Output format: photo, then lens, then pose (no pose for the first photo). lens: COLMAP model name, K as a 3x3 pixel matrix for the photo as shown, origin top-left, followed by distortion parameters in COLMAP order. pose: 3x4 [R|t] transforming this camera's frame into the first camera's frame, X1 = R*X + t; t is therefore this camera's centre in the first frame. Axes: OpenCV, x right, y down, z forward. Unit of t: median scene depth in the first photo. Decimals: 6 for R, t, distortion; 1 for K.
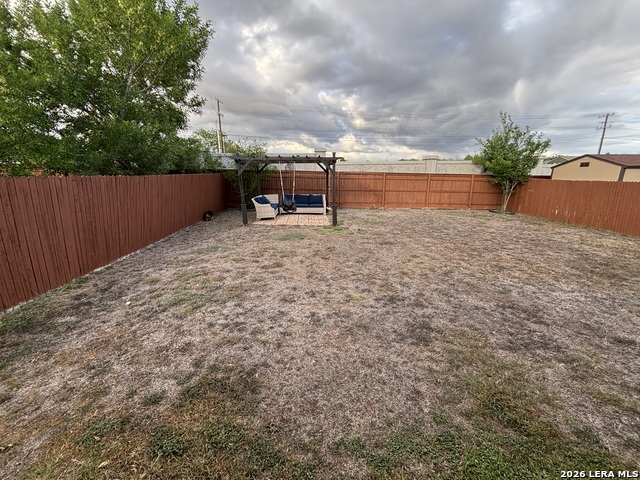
lens RADIAL K [[260.5, 0, 318.8], [0, 260.5, 238.2], [0, 0, 1]] dist [0.012529, -0.004002]
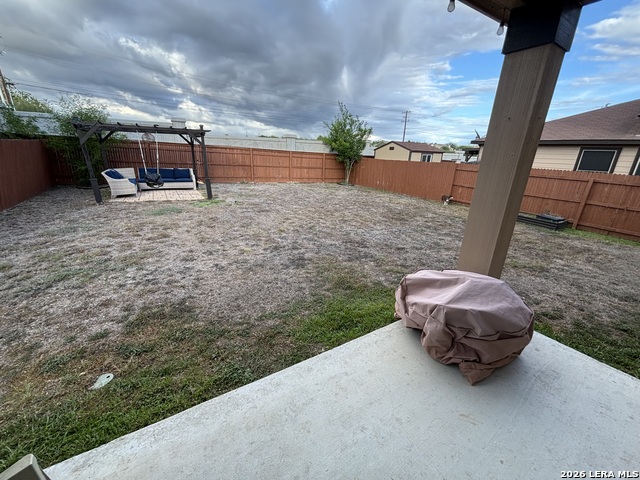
lens RADIAL K [[260.5, 0, 318.8], [0, 260.5, 238.2], [0, 0, 1]] dist [0.012529, -0.004002]
pose [[0.877634, -0.119335, 0.464239, -0.108008], [0.079390, 0.991326, 0.104742, 0.055195], [-0.472711, -0.055069, 0.879495, -0.205808]]
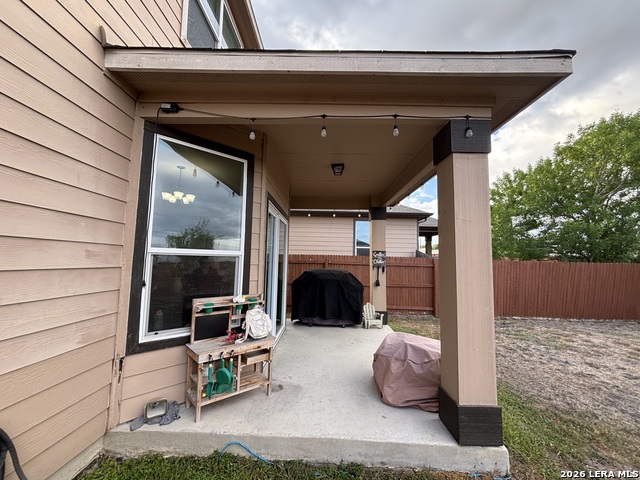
lens RADIAL K [[260.5, 0, 318.8], [0, 260.5, 238.2], [0, 0, 1]] dist [0.012529, -0.004002]
pose [[-0.075899, -0.085403, -0.993451, 0.906988], [-0.264261, 0.962421, -0.062547, 0.069818], [0.961460, 0.257783, -0.095616, -0.150135]]
